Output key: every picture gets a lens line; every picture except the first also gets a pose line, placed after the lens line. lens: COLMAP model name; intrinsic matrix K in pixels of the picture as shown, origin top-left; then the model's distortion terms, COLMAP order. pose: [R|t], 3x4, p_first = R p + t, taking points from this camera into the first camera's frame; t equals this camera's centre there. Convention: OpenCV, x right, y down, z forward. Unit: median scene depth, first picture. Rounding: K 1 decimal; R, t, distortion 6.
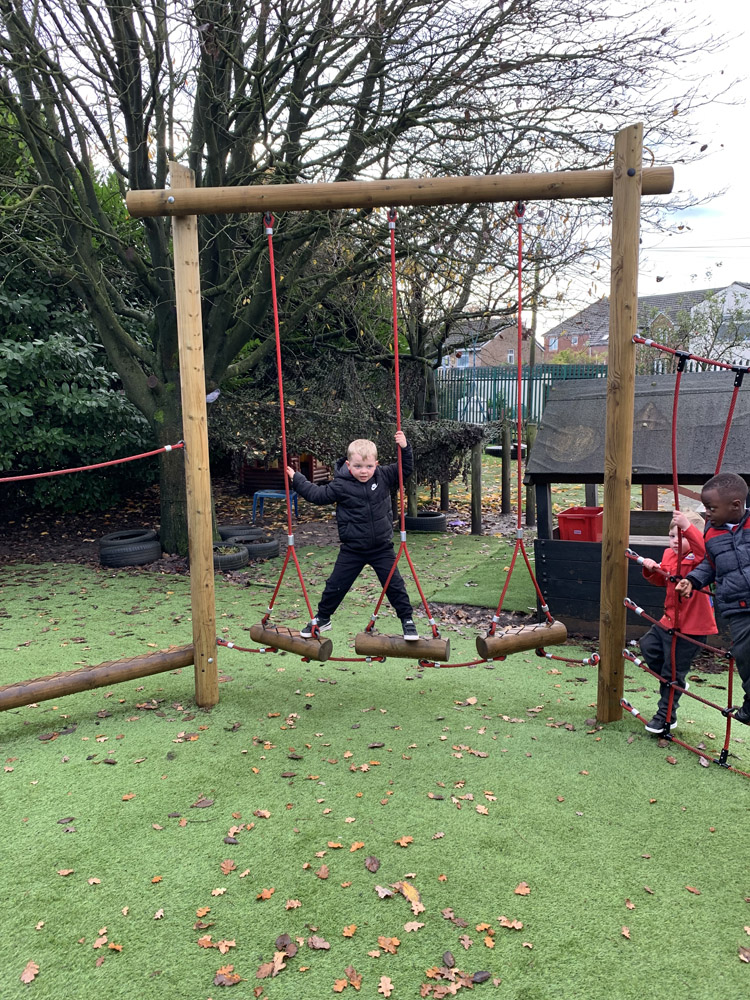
lens RADIAL K [[761.7, 0, 376.4], [0, 761.7, 485.0], [0, 0, 1]] dist [0.036898, -0.044467]
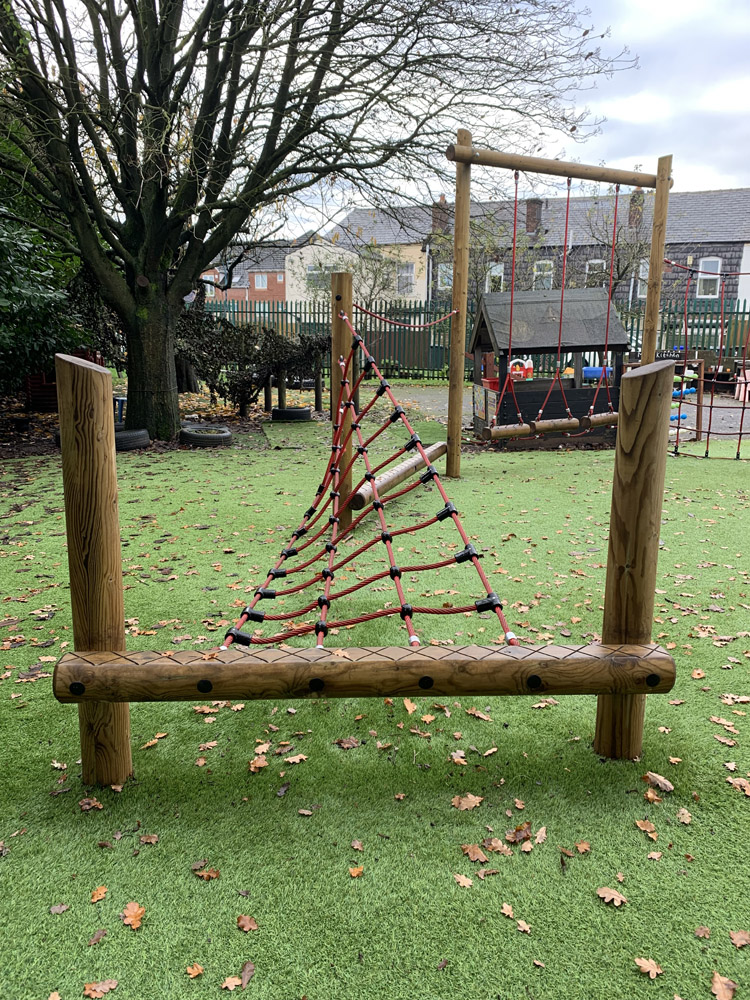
lens RADIAL K [[761.7, 0, 381.0], [0, 761.7, 485.8], [0, 0, 1]] dist [0.036898, -0.044467]
pose [[0.811519, -0.095073, 0.576540, -0.785407], [0.055697, 0.994768, 0.085642, 0.097917], [-0.581666, -0.037389, 0.812568, -0.130114]]
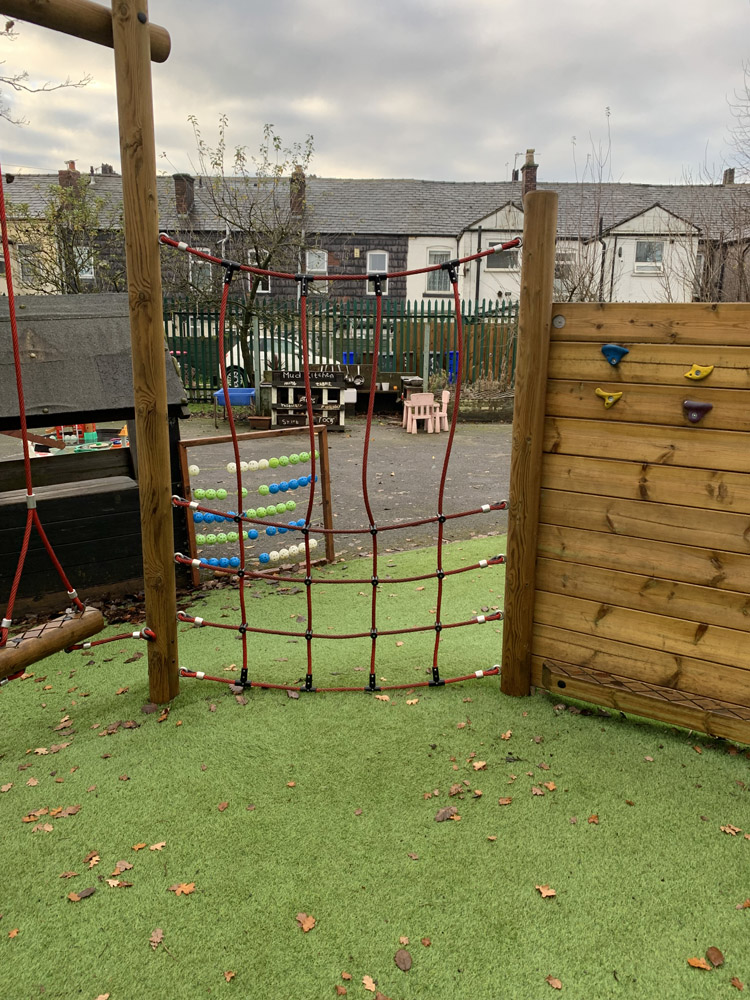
lens RADIAL K [[761.7, 0, 383.1], [0, 761.7, 497.7], [0, 0, 1]] dist [0.036898, -0.044467]
pose [[0.532297, -0.169654, 0.829384, -0.134235], [0.093981, 0.985500, 0.141272, -0.006624], [-0.841325, 0.002748, 0.540523, 0.185814]]
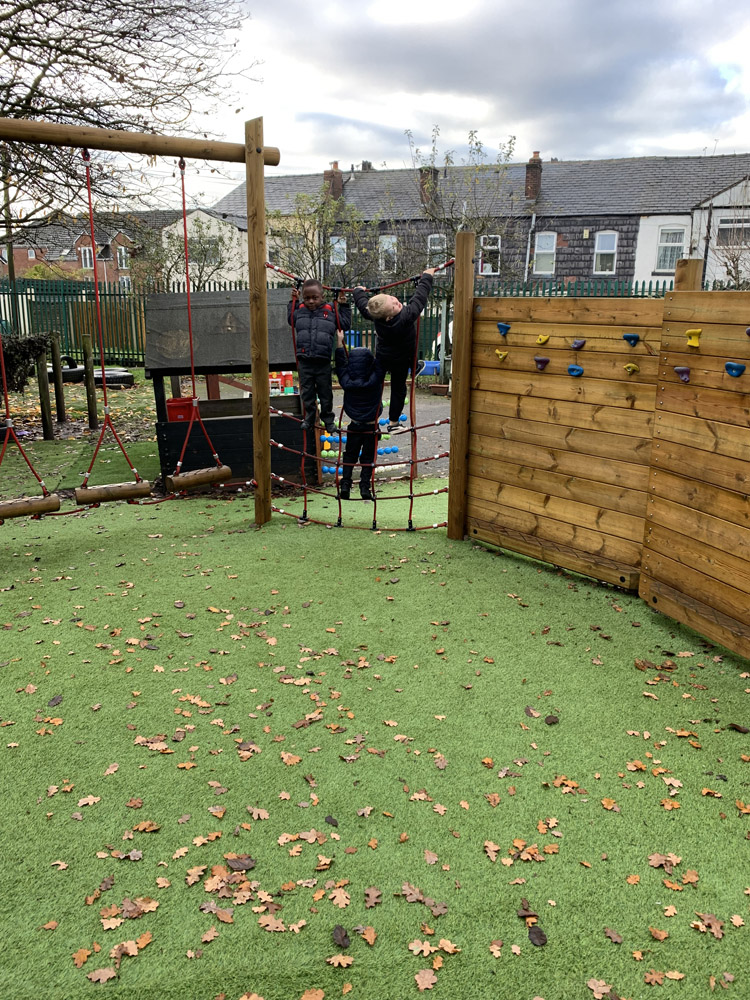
lens RADIAL K [[761.7, 0, 372.8], [0, 761.7, 488.4], [0, 0, 1]] dist [0.036898, -0.044467]
pose [[0.784355, -0.131002, 0.606321, -0.241762], [0.065560, 0.989478, 0.128976, 0.033442], [-0.616838, -0.061413, 0.784691, -0.175708]]
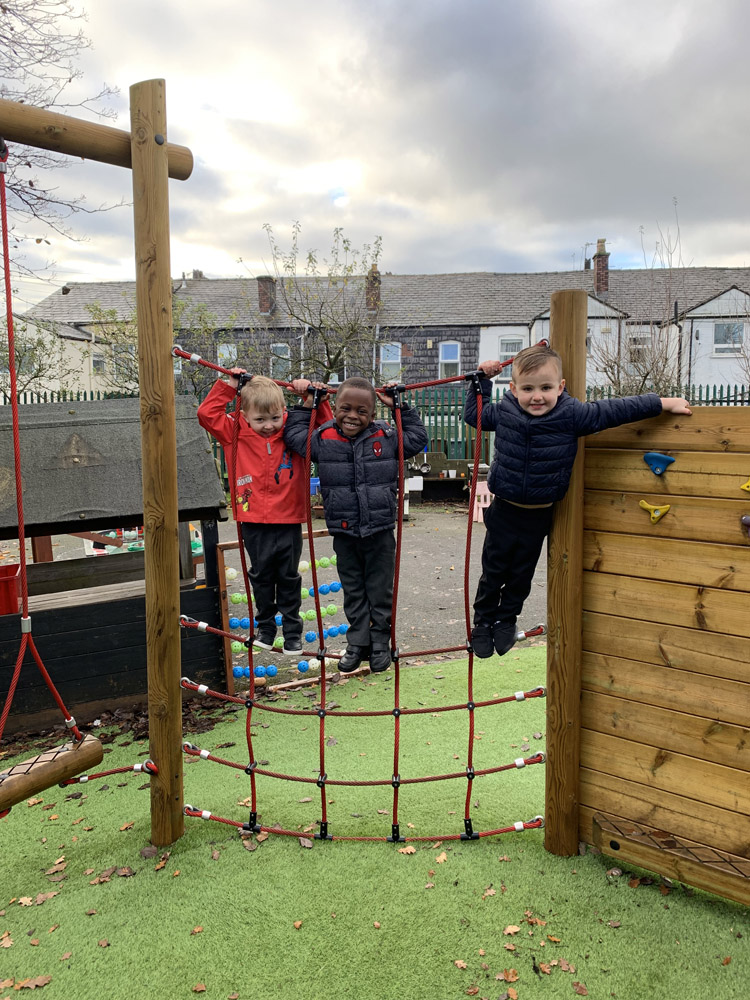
lens RADIAL K [[761.7, 0, 378.5], [0, 761.7, 484.9], [0, 0, 1]] dist [0.036898, -0.044467]
pose [[0.620230, -0.069856, 0.781303, -0.082779], [0.103584, 0.994598, 0.006697, -0.018869], [-0.777550, 0.076777, 0.624116, 0.179793]]
